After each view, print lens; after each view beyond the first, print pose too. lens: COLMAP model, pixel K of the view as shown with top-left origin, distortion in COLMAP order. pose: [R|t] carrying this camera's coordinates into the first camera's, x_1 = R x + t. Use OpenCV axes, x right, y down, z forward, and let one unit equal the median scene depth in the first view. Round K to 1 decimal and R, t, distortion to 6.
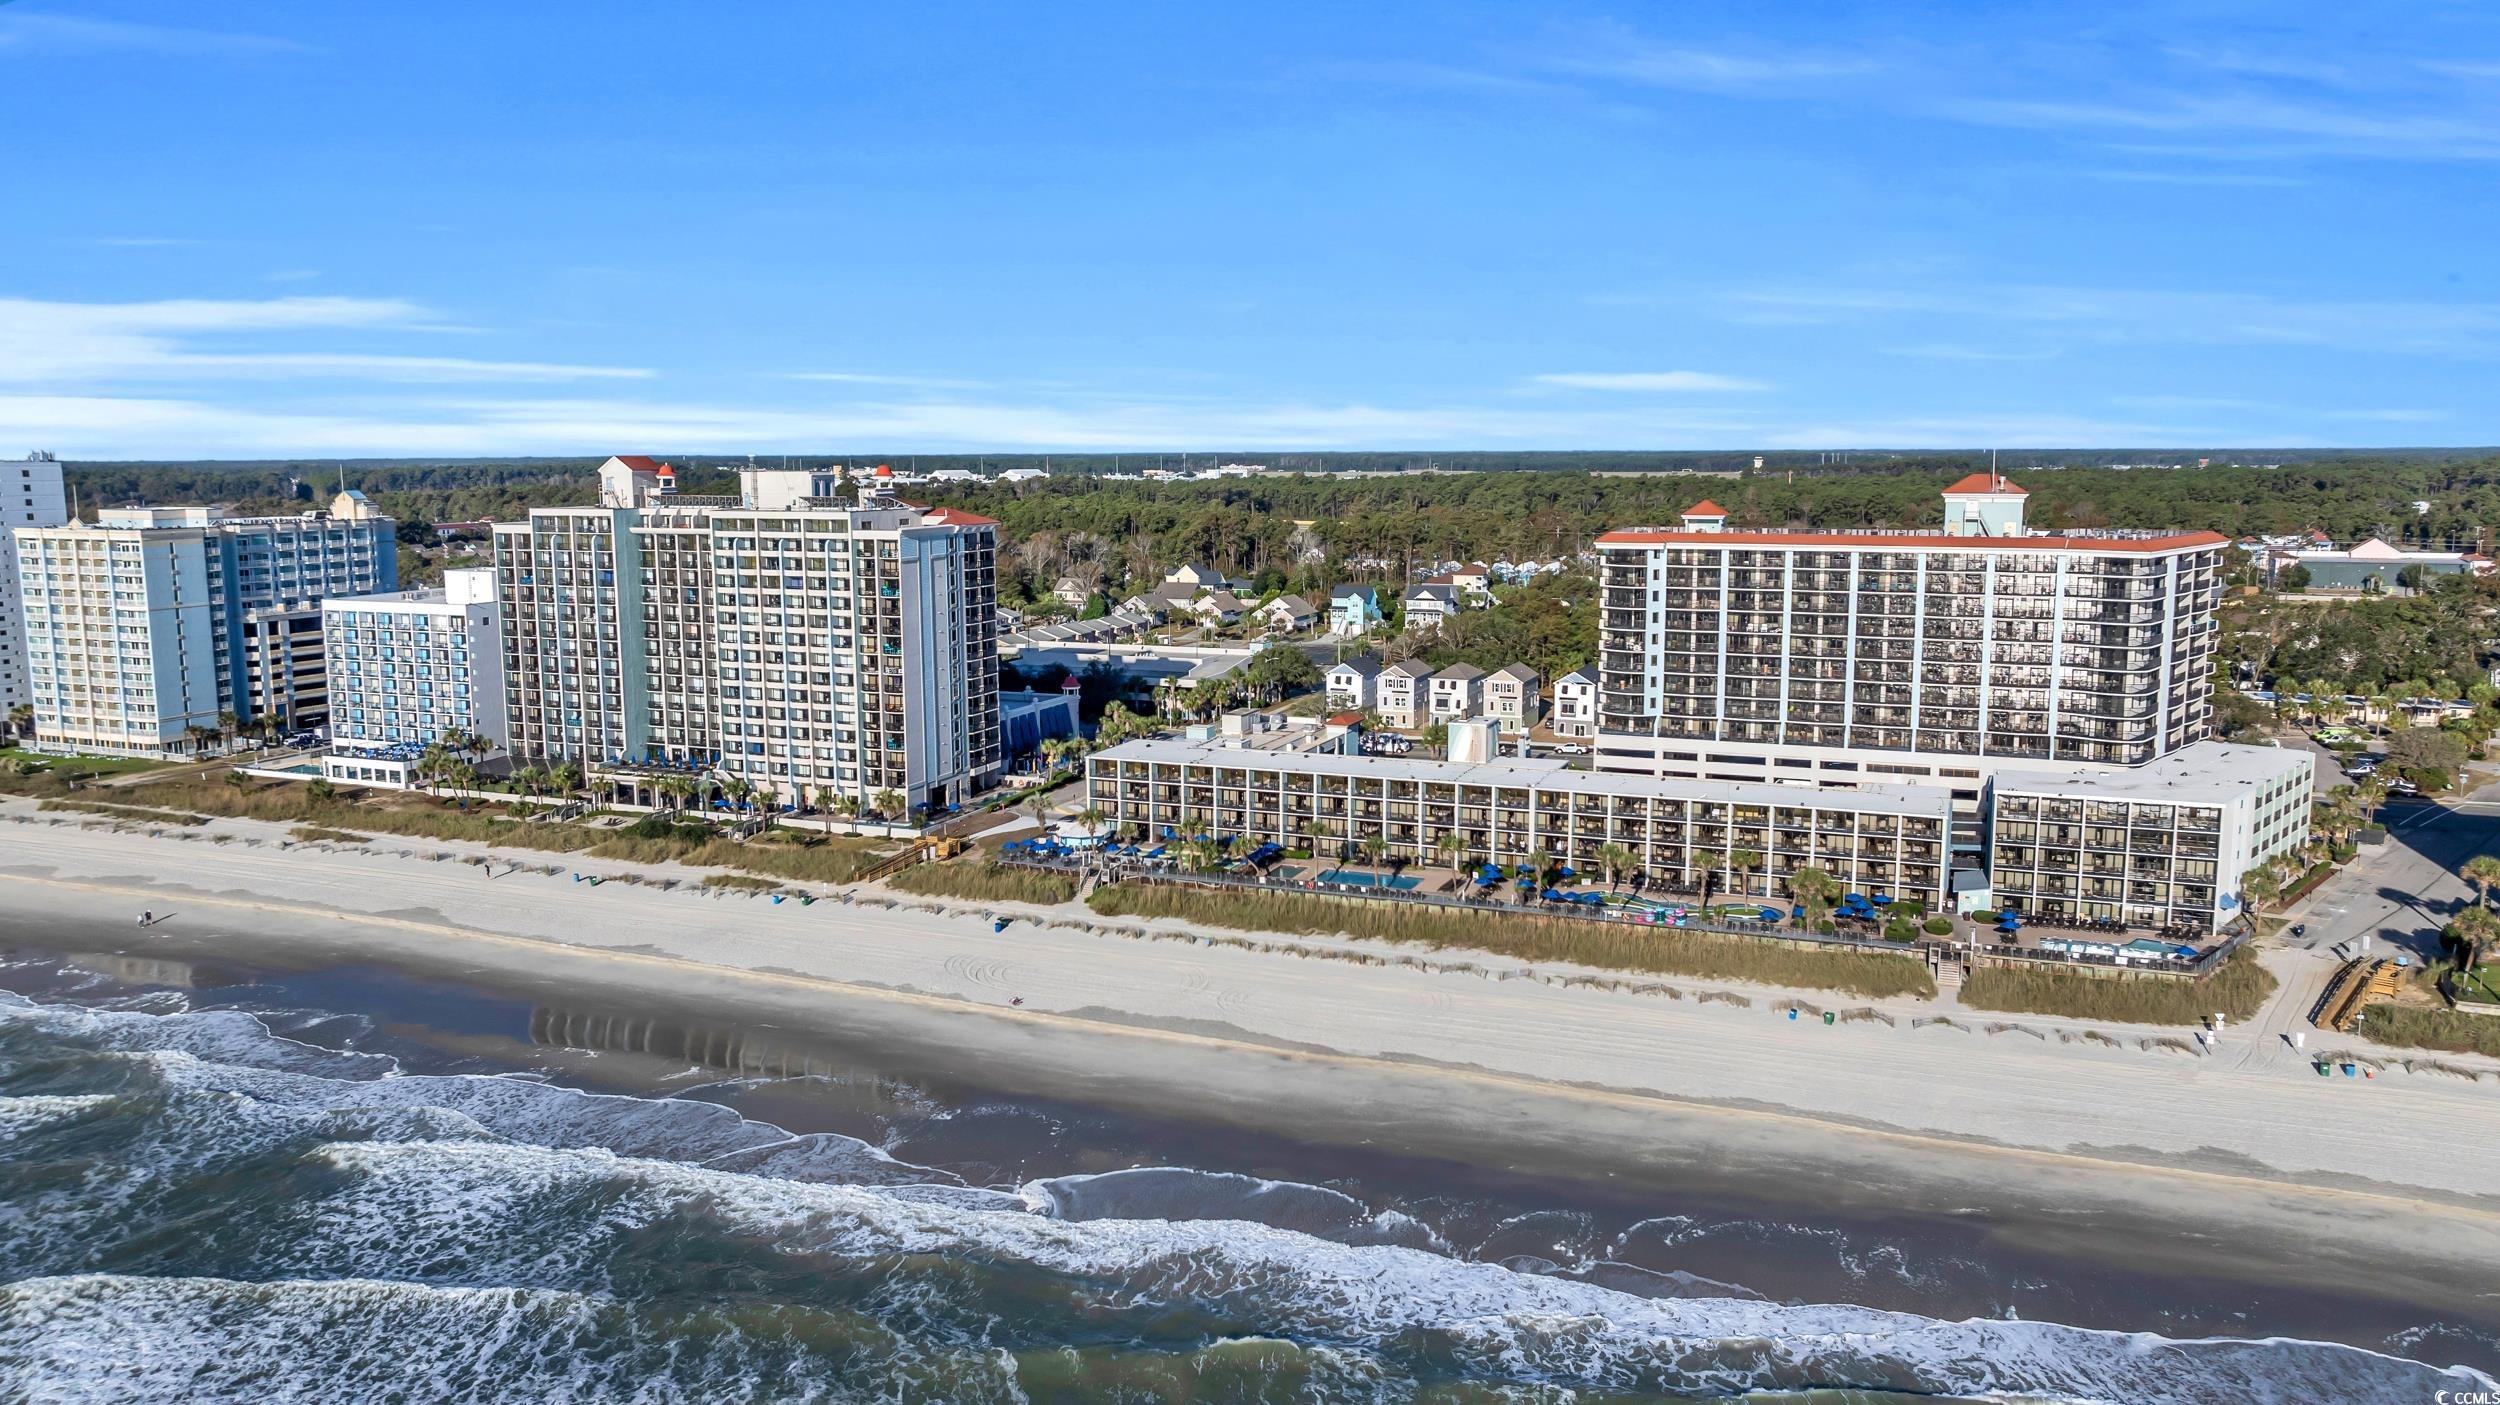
lens RADIAL K [[1753.5, 0, 1250.0], [0, 1753.5, 702.5], [0, 0, 1]] dist [-0.015054, -0.000276]
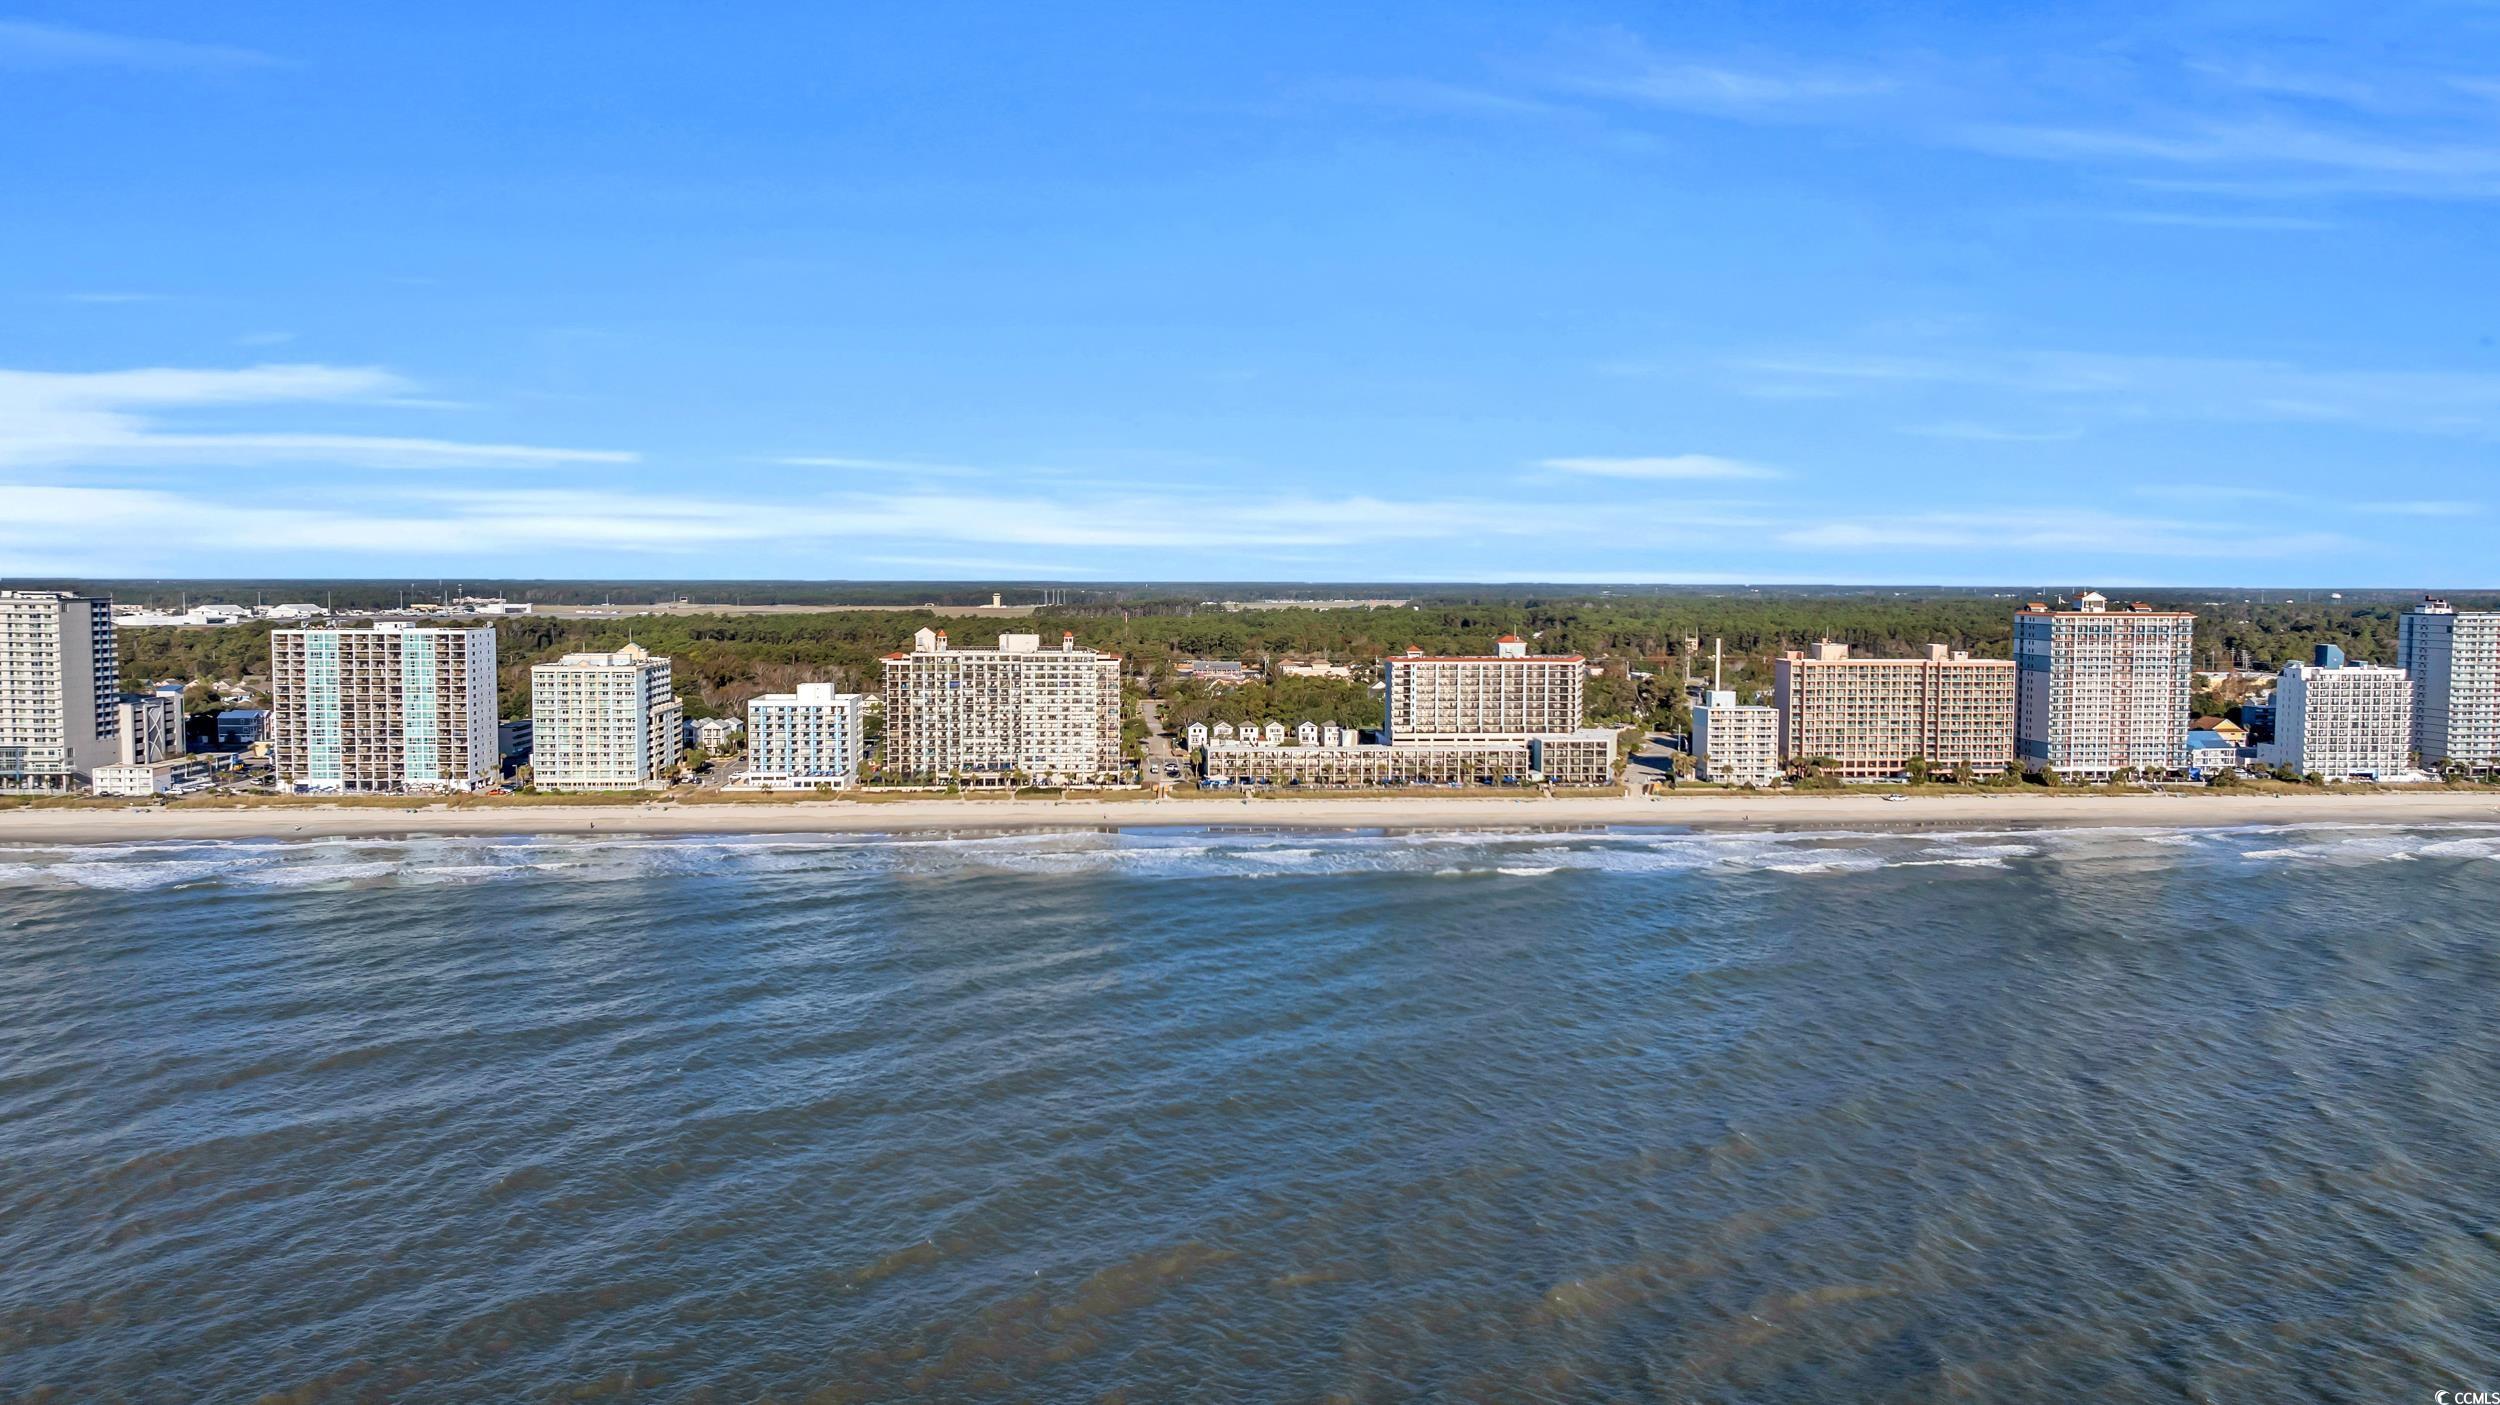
lens RADIAL K [[1846.6, 0, 1240.6], [0, 1846.6, 704.0], [0, 0, 1]] dist [-0.019255, -0.001485]
pose [[0.898339, -0.022133, 0.438745, -1.261404], [0.055058, 0.996528, -0.062462, 0.137749], [-0.435839, 0.080269, 0.896438, -1.441683]]
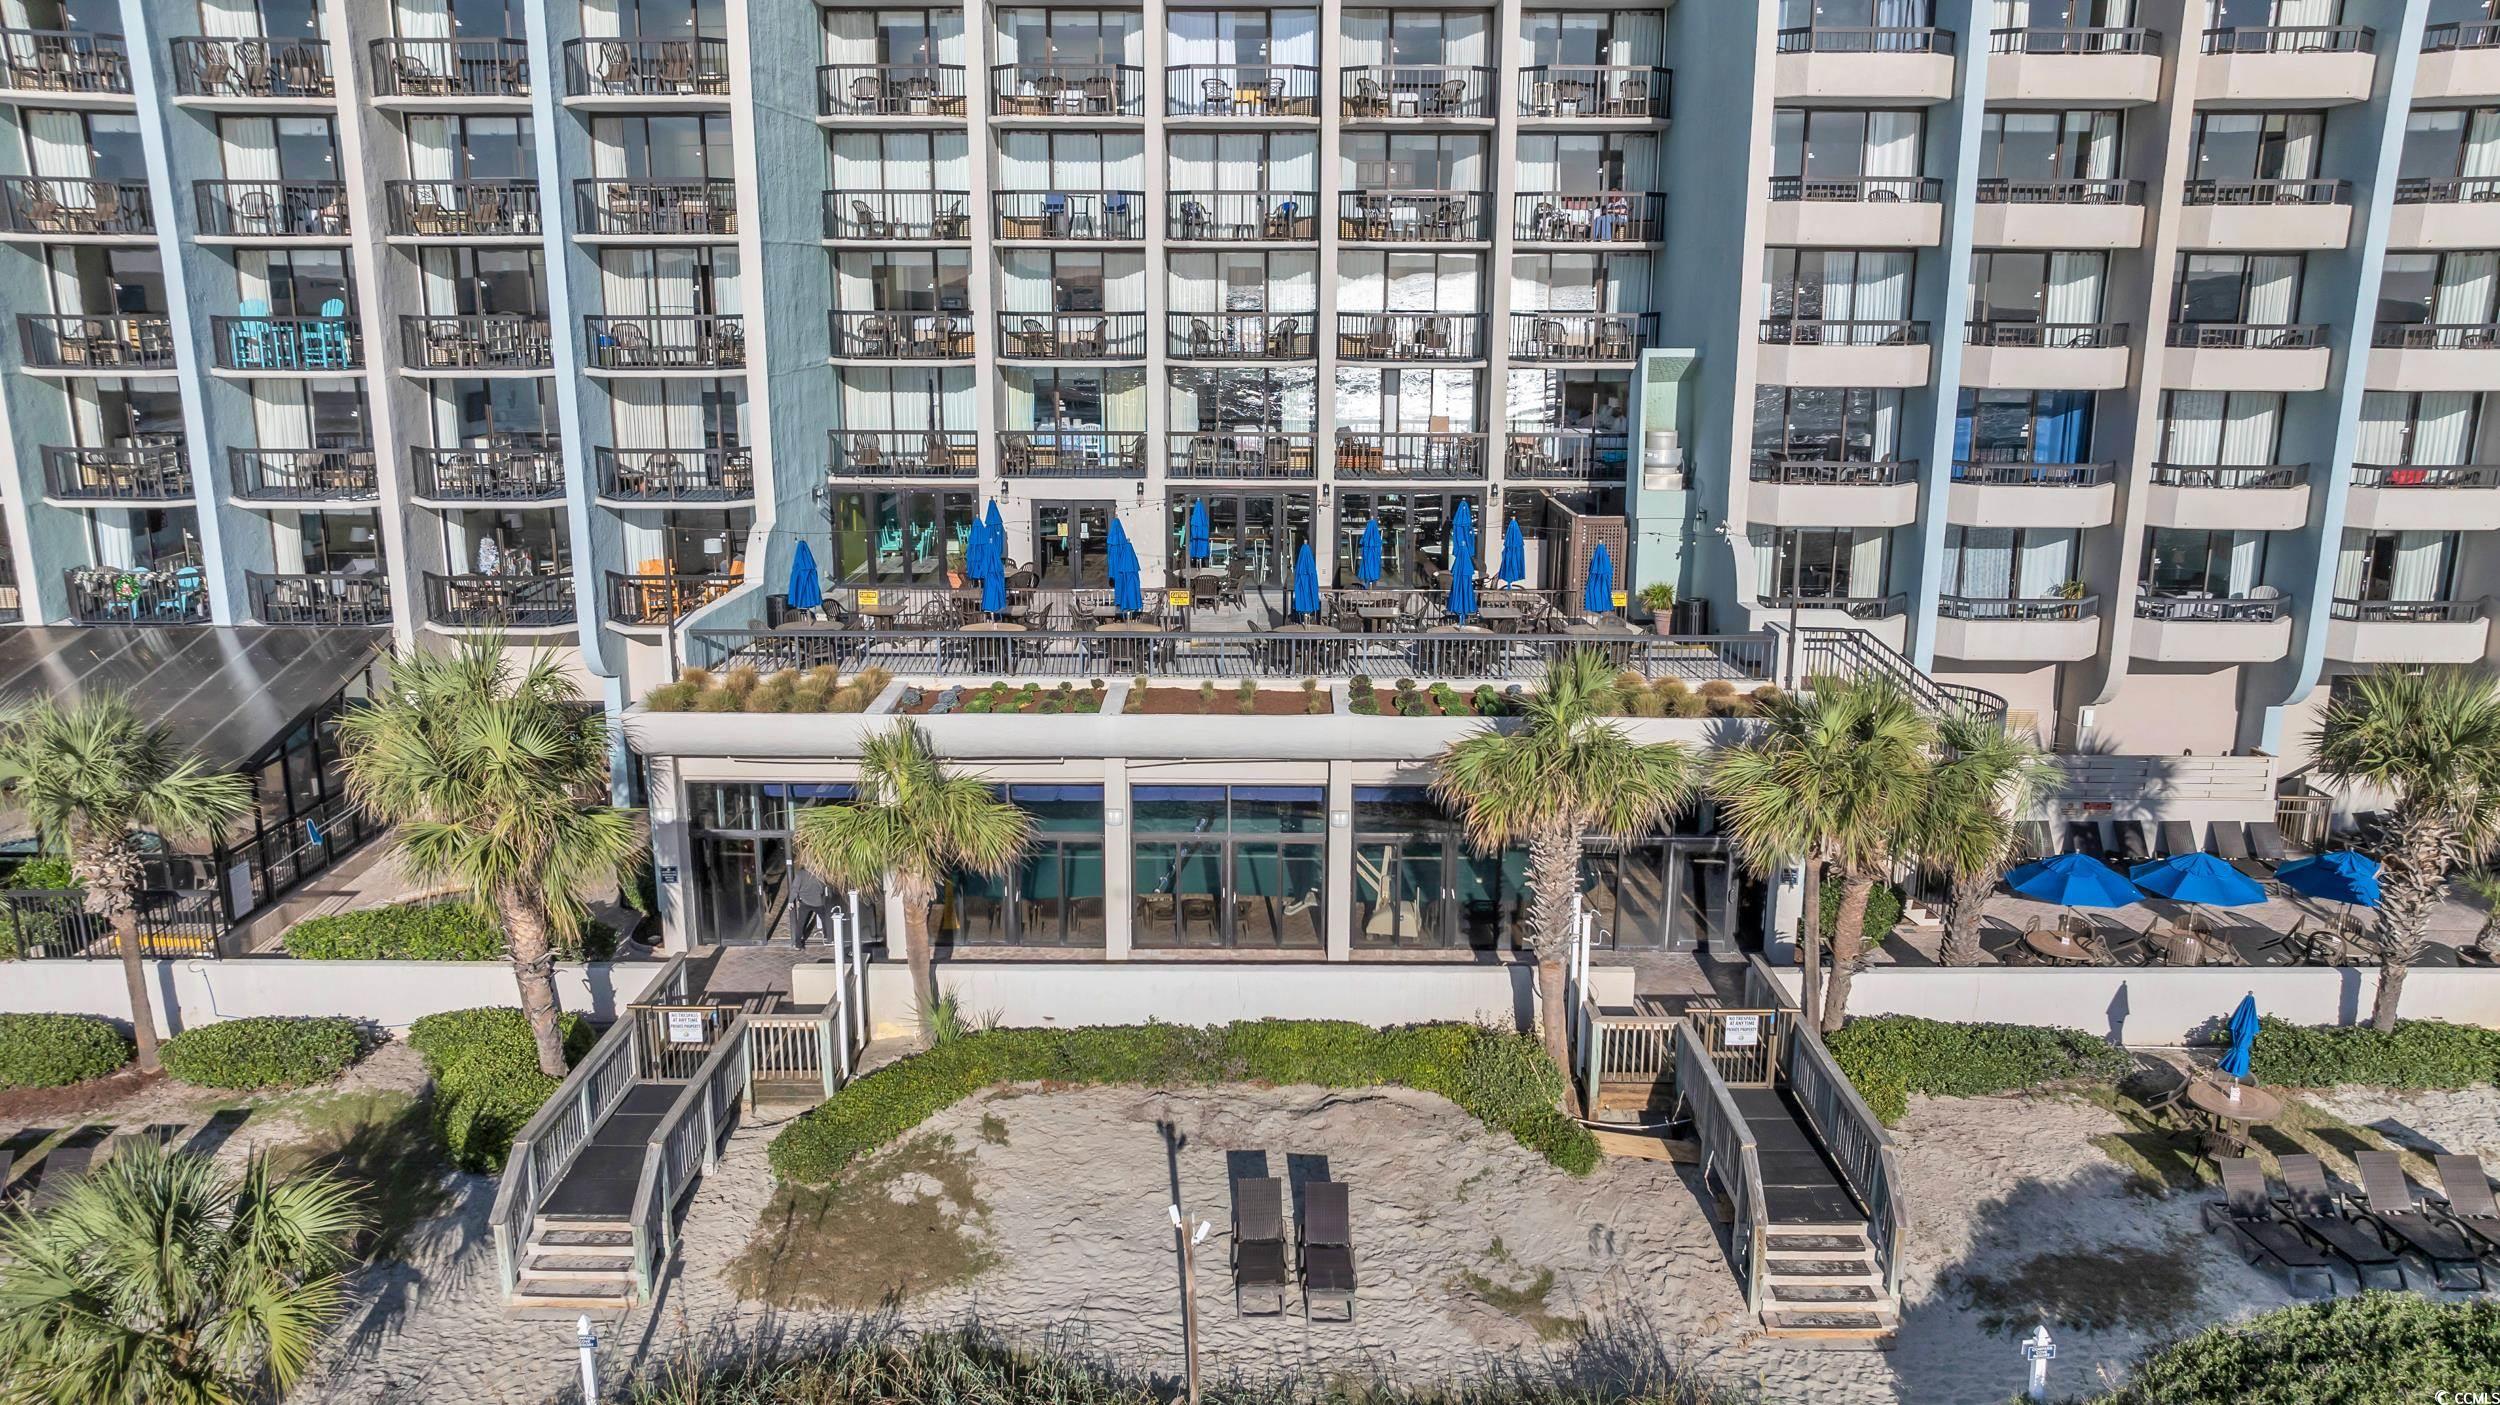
lens RADIAL K [[1770.1, 0, 1257.2], [0, 1770.1, 700.2], [0, 0, 1]] dist [-0.053149, 0.070084]
pose [[0.927593, -0.078429, 0.365268, -0.450537], [0.045378, 0.994130, 0.098218, 0.035170], [-0.370827, -0.074531, 0.925706, 1.035152]]
